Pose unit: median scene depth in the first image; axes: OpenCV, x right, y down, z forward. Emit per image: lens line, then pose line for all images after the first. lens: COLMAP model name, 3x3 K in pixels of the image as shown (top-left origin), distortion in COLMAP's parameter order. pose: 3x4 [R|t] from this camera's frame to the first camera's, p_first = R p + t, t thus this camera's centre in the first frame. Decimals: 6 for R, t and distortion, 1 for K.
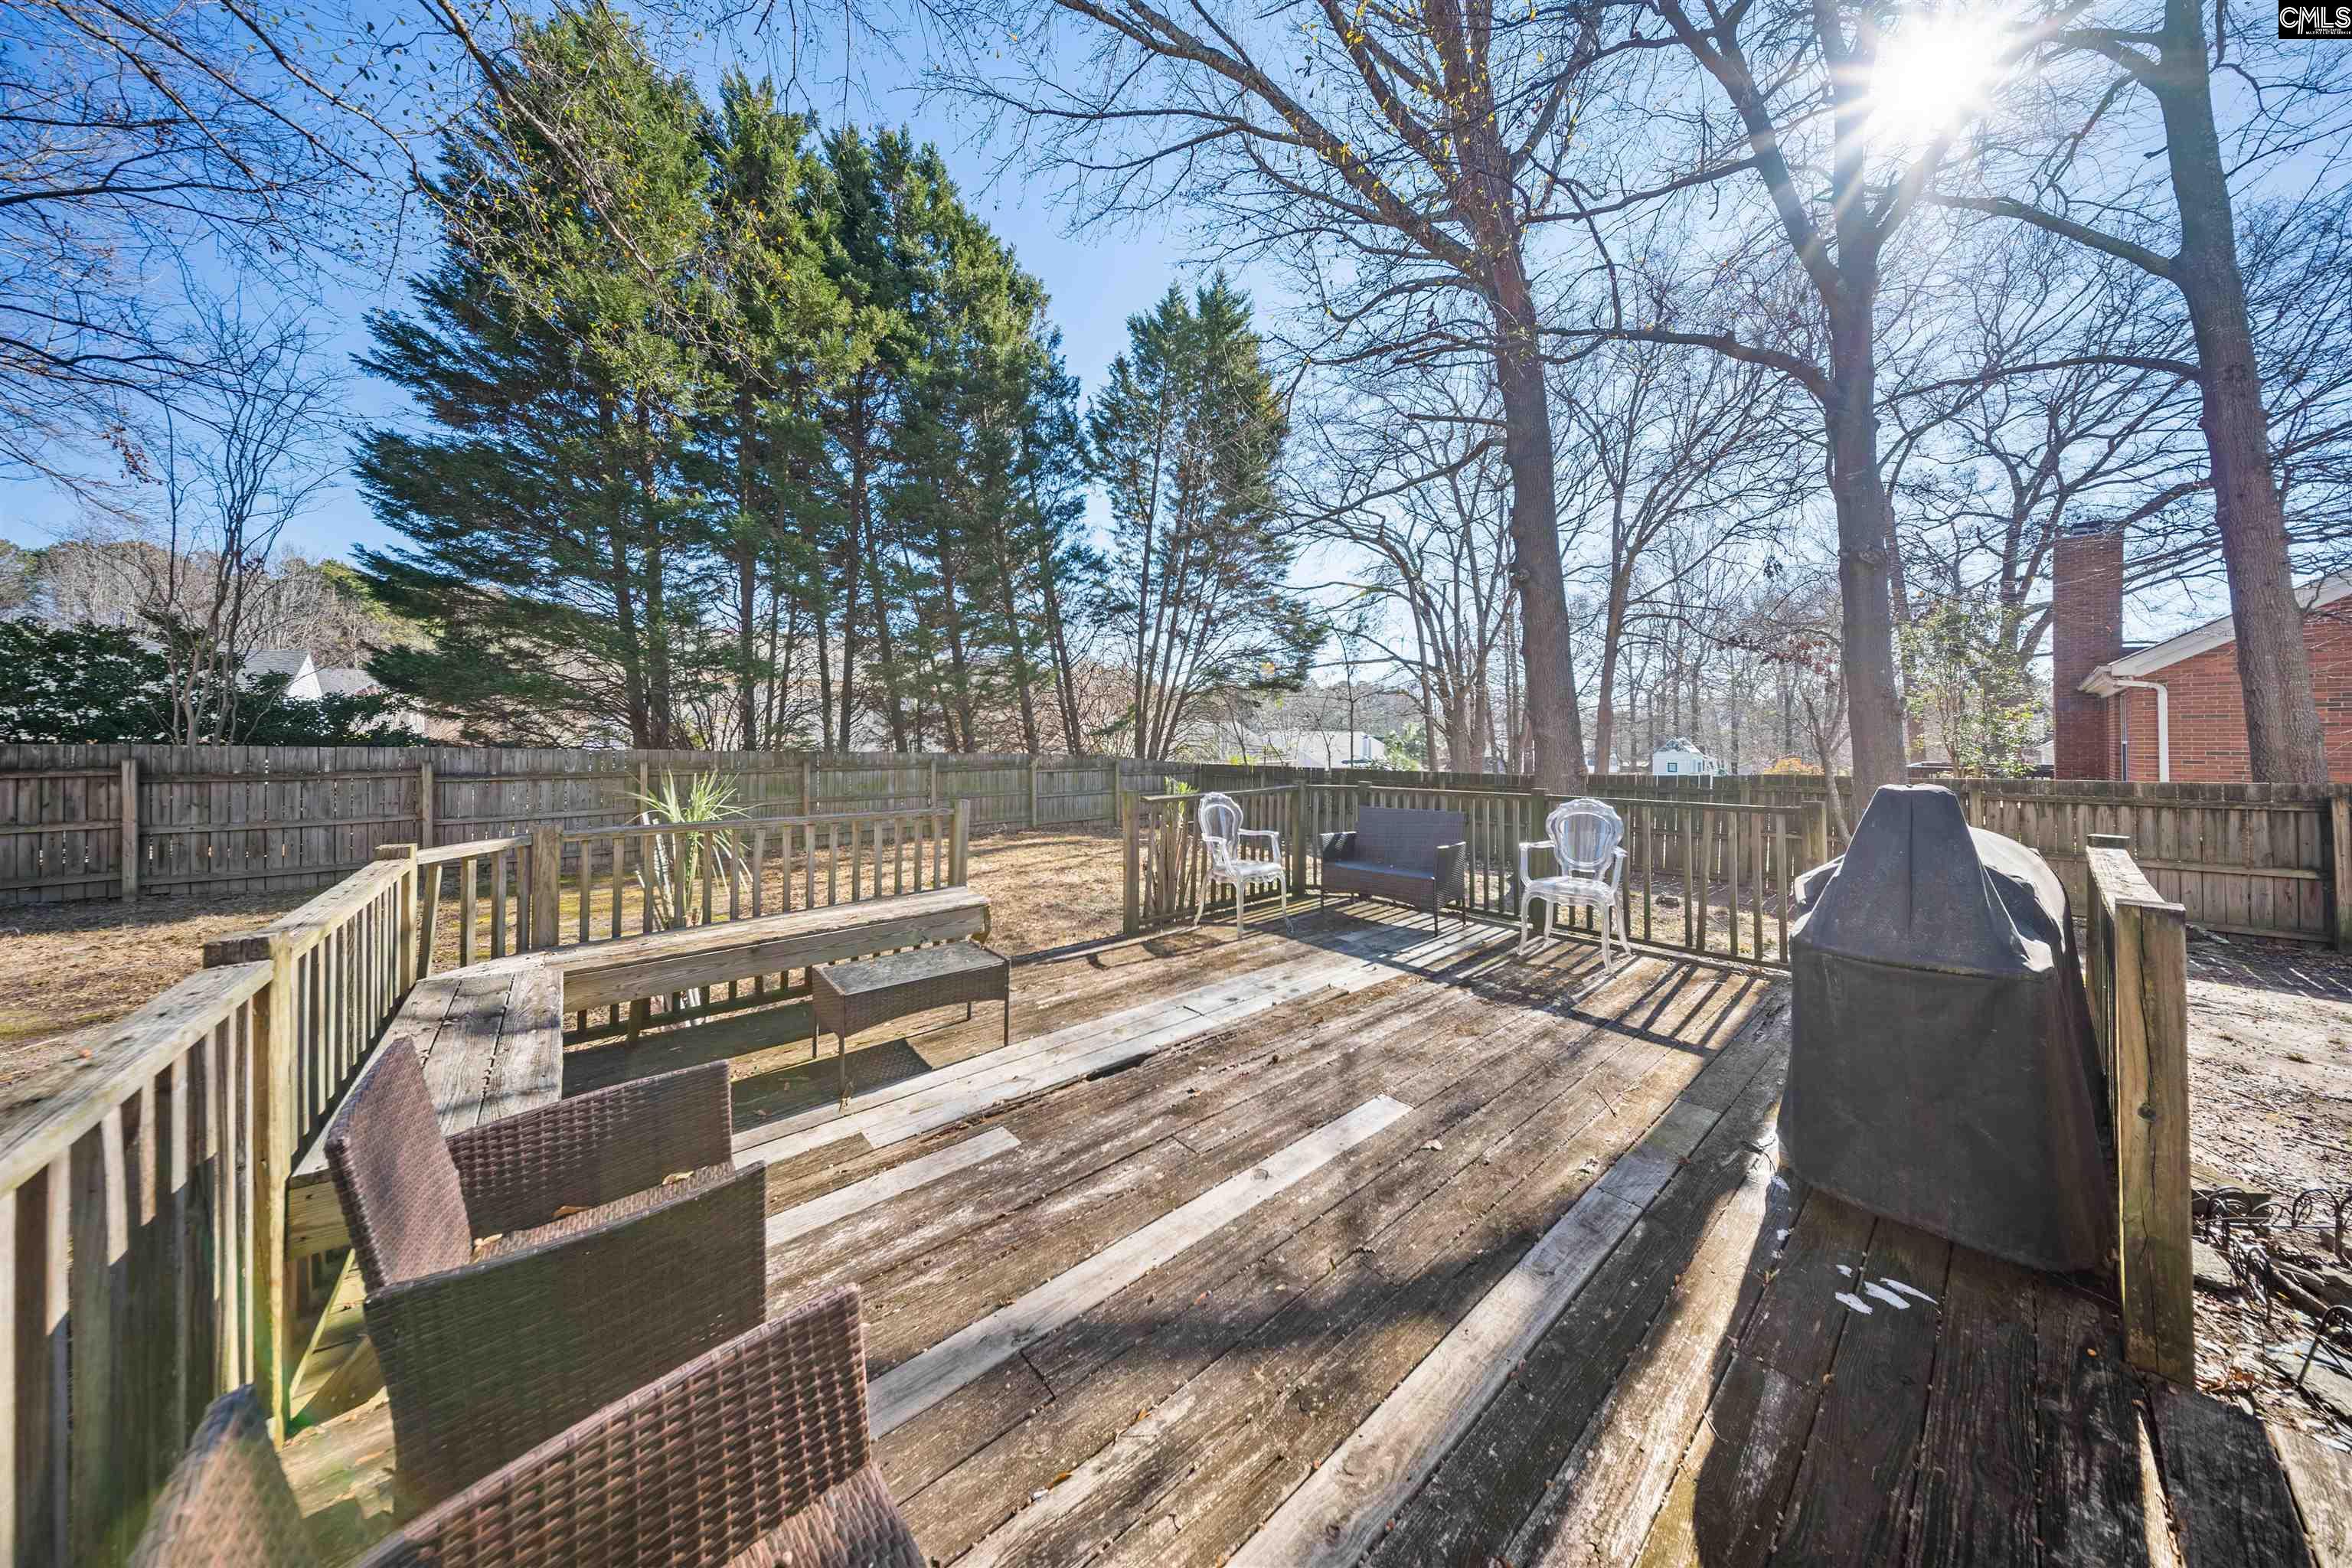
lens RADIAL K [[693.4, 0, 1193.1], [0, 693.4, 739.1], [0, 0, 1]] dist [-0.000802, -0.000013]
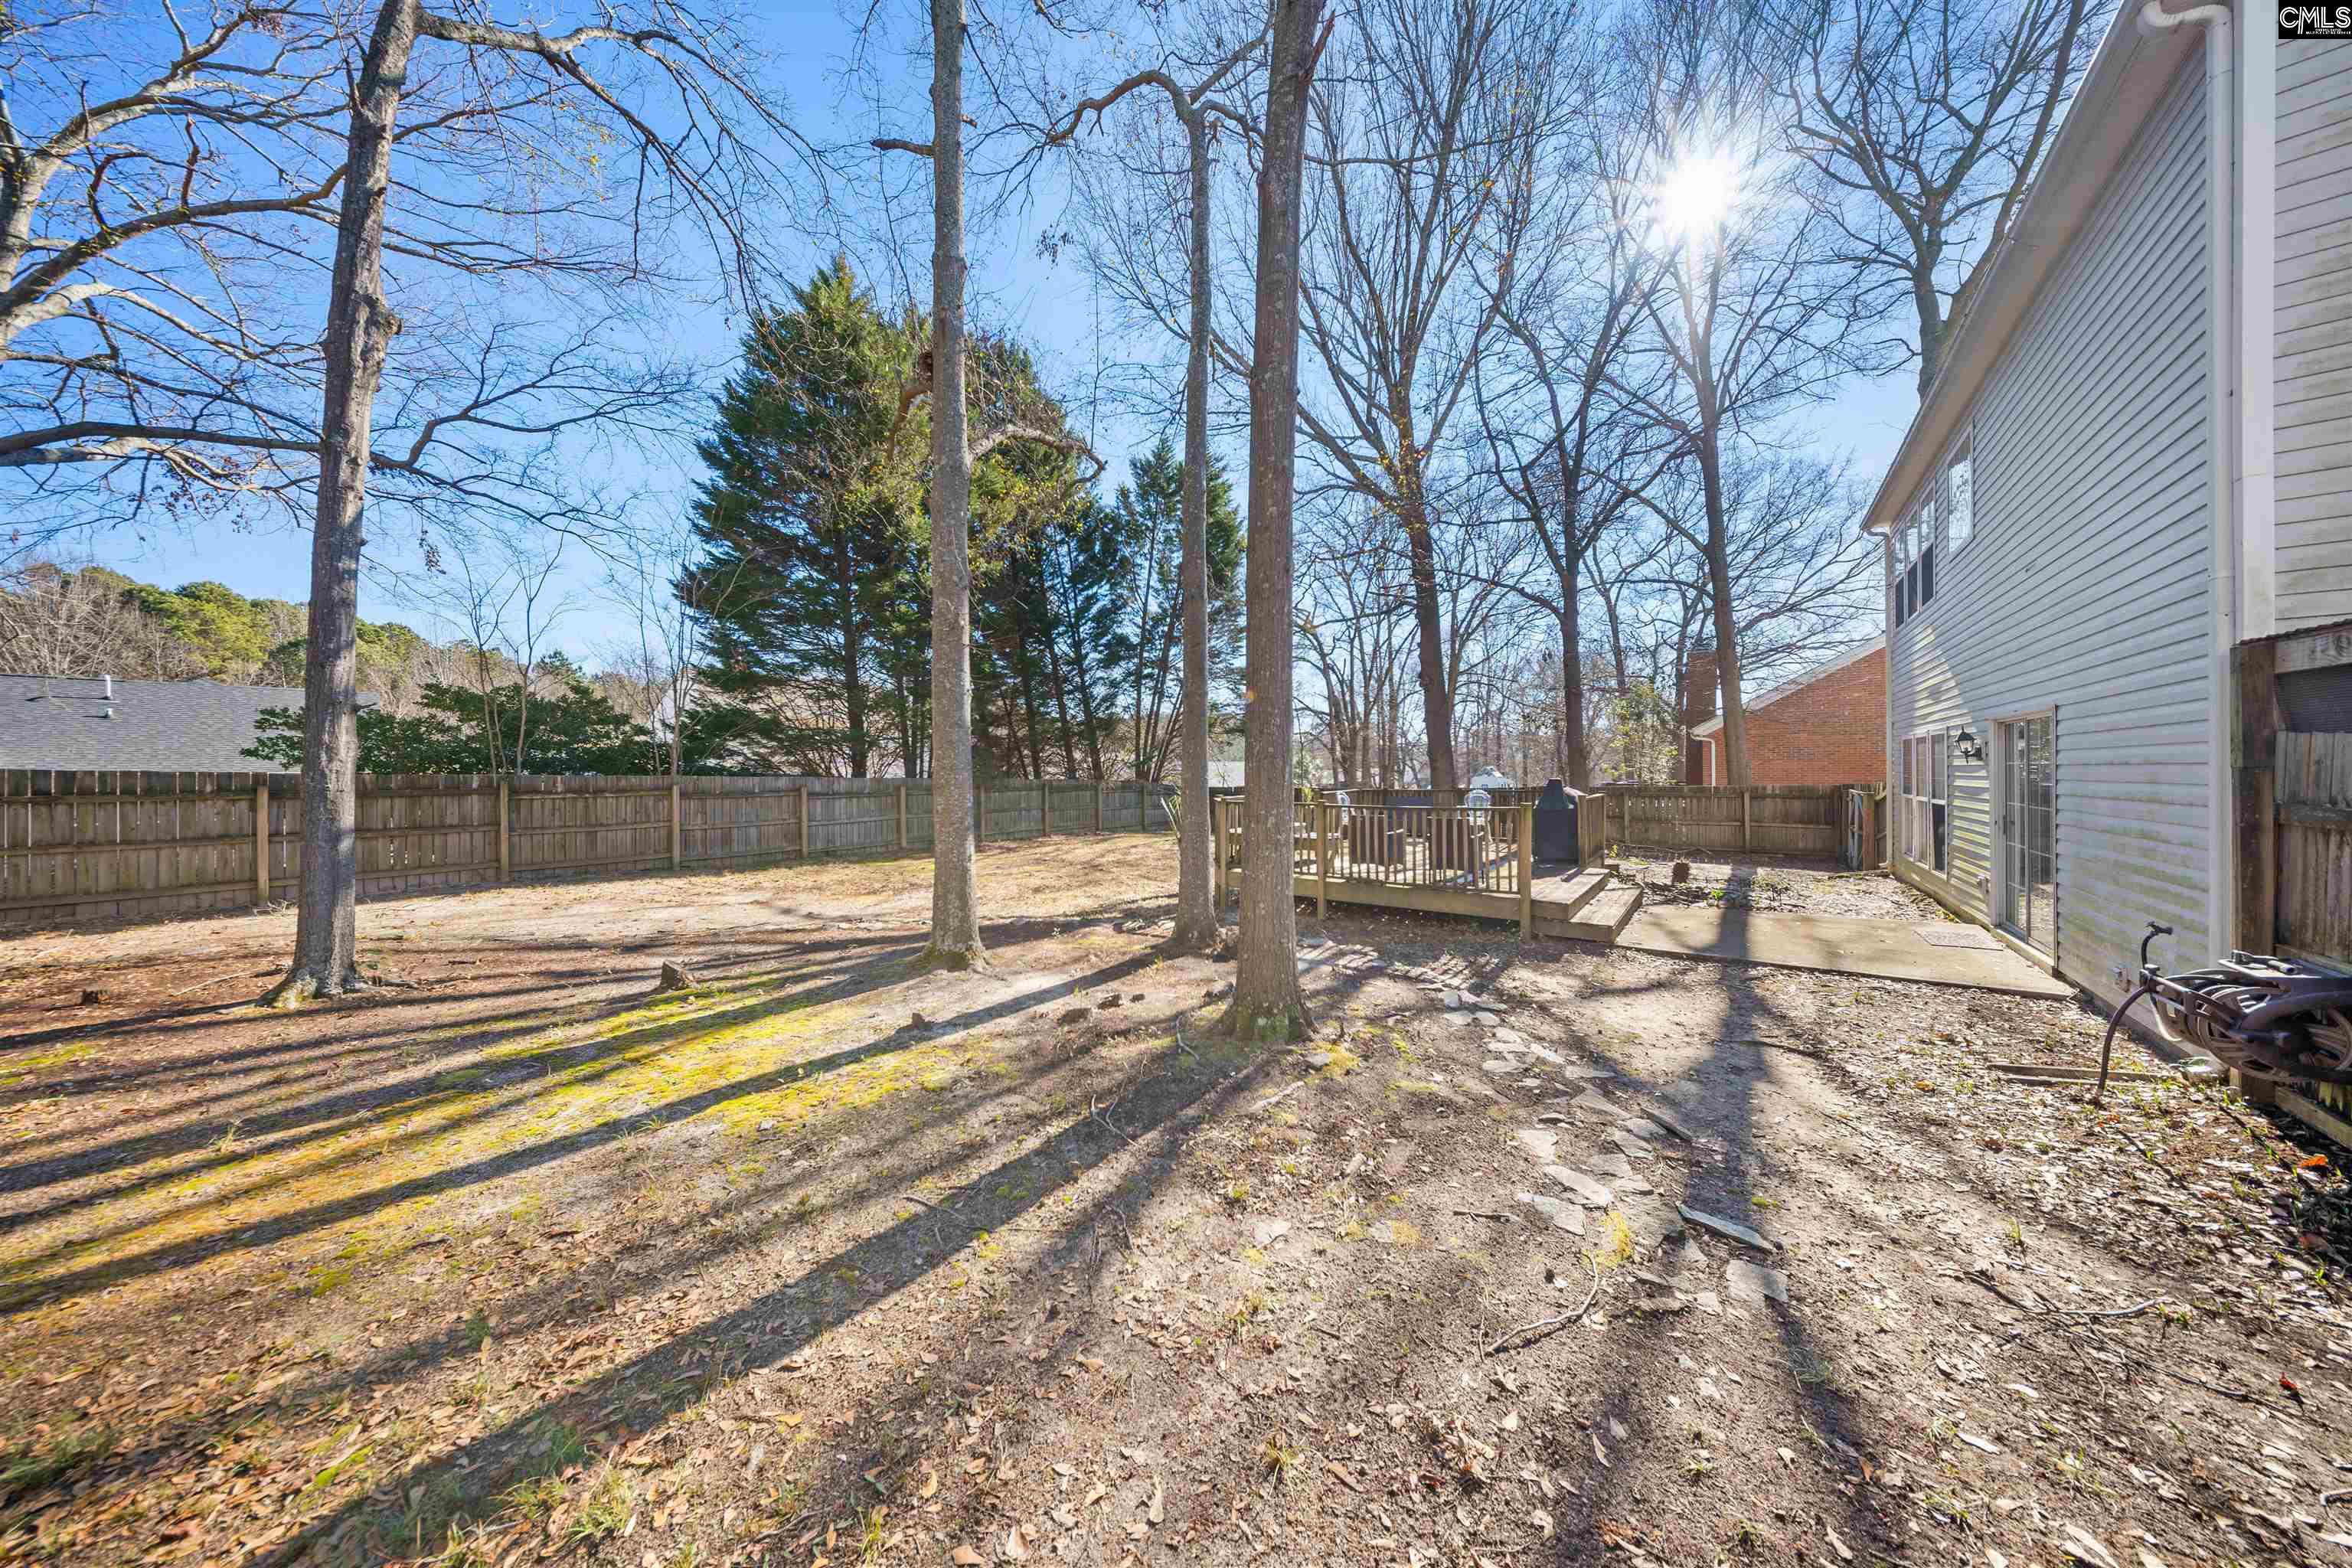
lens RADIAL K [[698.6, 0, 1171.6], [0, 698.6, 779.5], [0, 0, 1]] dist [-0.000080, -0.000052]
pose [[0.980969, -0.007659, 0.194011, -0.285370], [0.004216, 0.999826, 0.018152, -0.004381], [-0.194117, -0.016988, 0.980831, -0.364575]]
